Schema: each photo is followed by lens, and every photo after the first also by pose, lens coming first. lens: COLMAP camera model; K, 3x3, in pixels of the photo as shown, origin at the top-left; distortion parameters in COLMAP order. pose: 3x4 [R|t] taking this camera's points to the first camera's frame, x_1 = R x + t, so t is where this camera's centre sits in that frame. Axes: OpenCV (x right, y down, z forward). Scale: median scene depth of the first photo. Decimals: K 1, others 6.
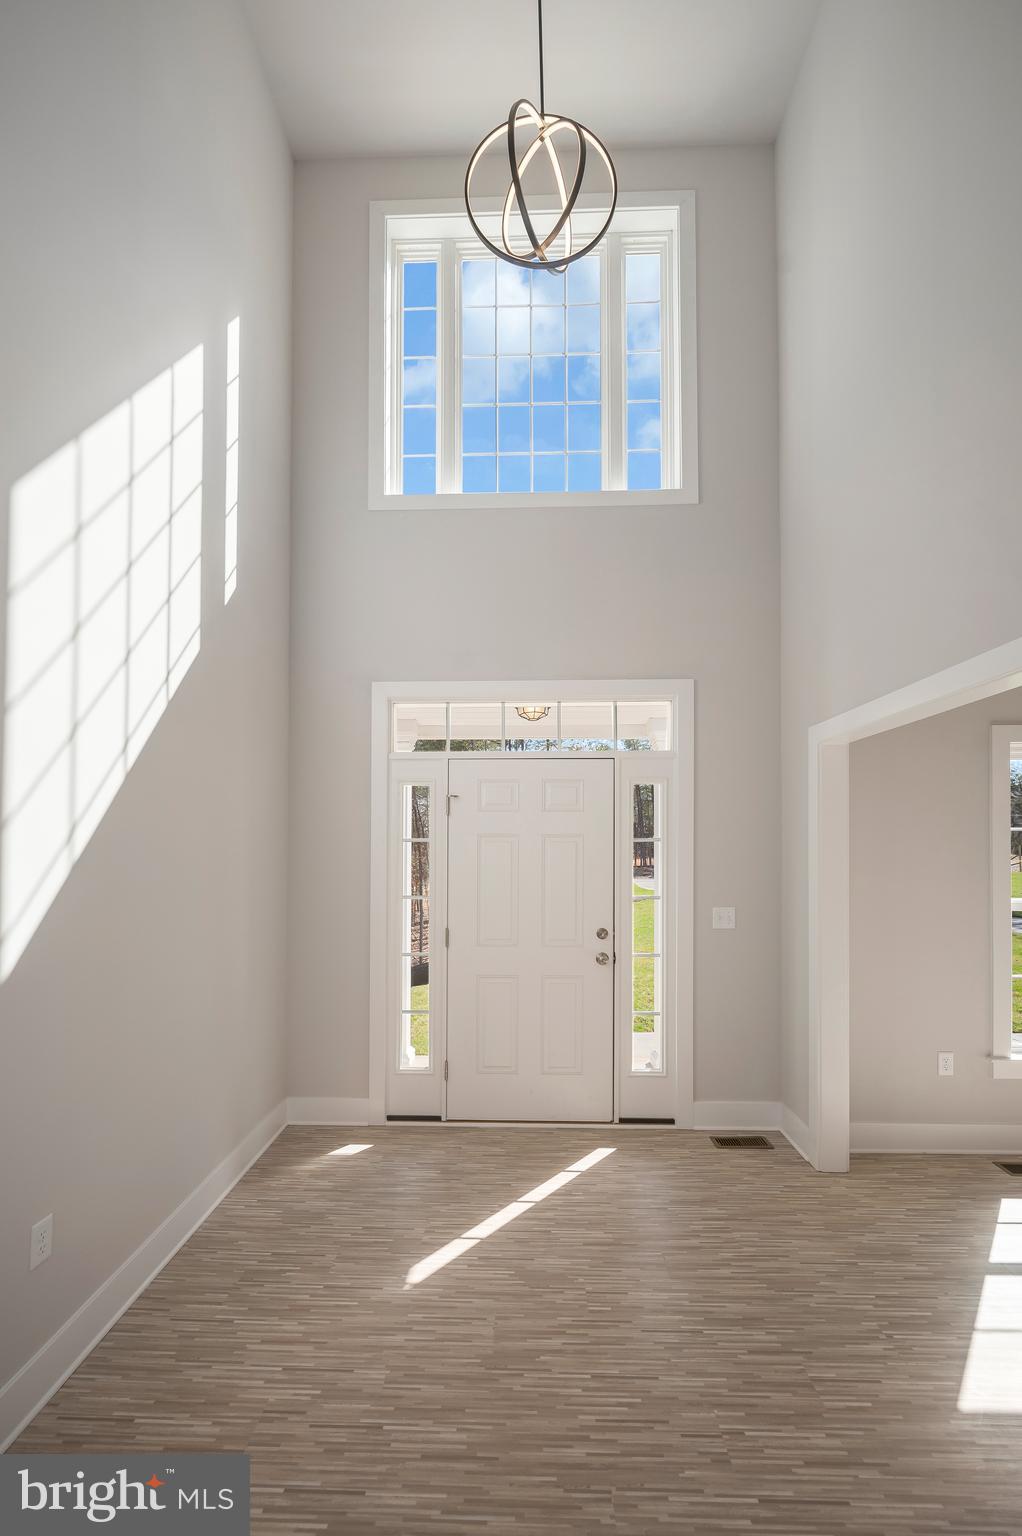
lens RADIAL K [[626.0, 0, 502.4], [0, 626.0, 829.3], [0, 0, 1]] dist [-0.000654, 0.000108]
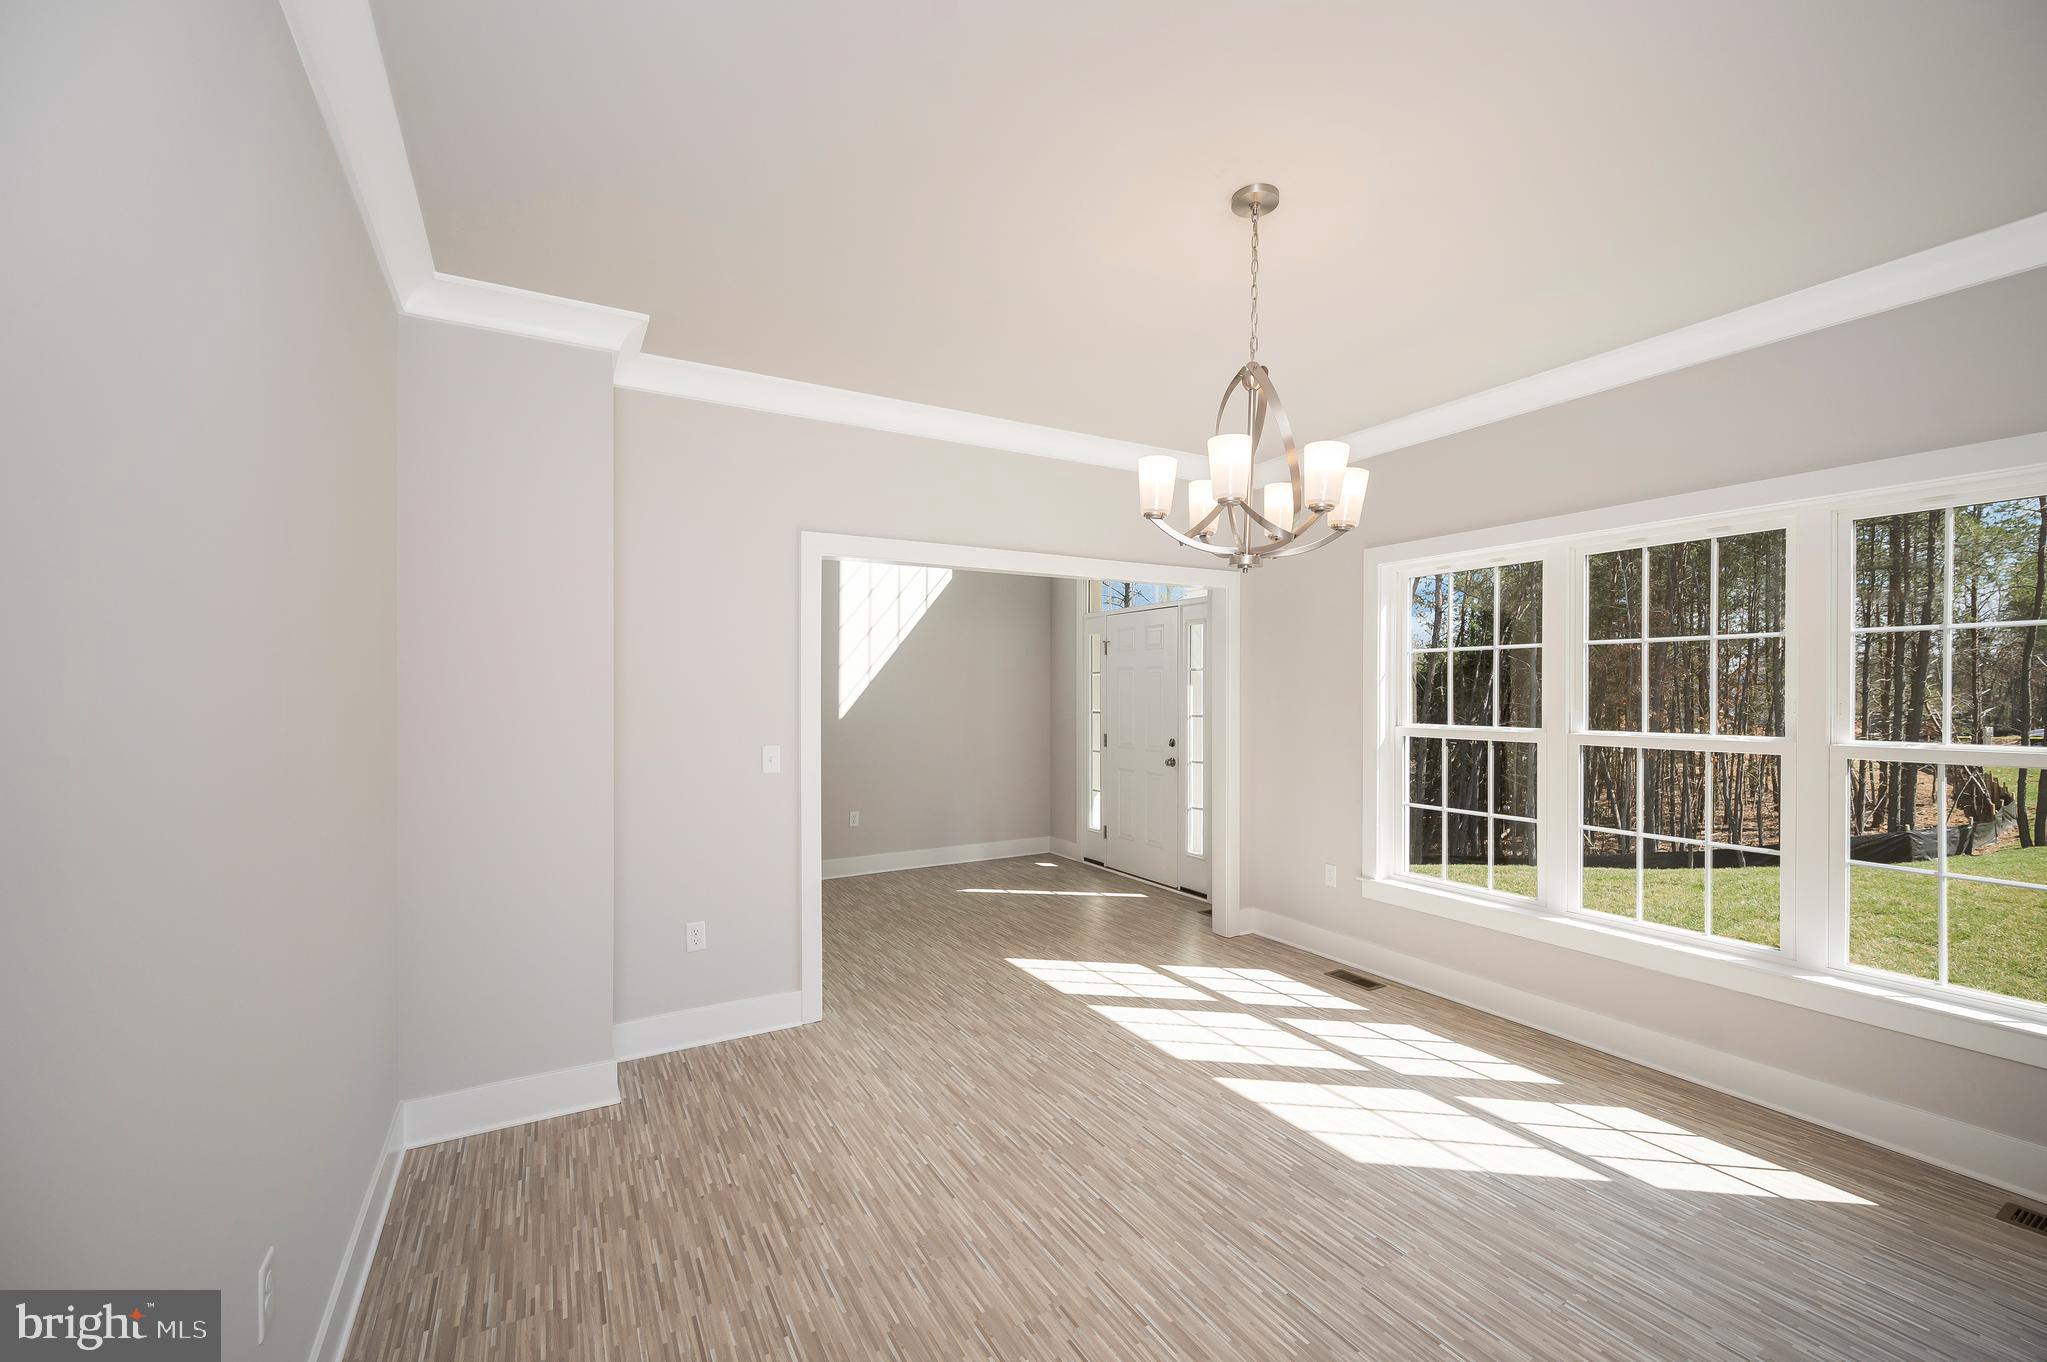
lens RADIAL K [[834.2, 0, 1068.7], [0, 834.2, 695.0], [0, 0, 1]] dist [-0.000654, 0.000108]
pose [[0.551429, 0.003633, -0.834214, 1.649826], [0.023168, 0.999538, 0.019667, 0.034117], [0.833900, -0.030172, 0.551090, -0.132907]]
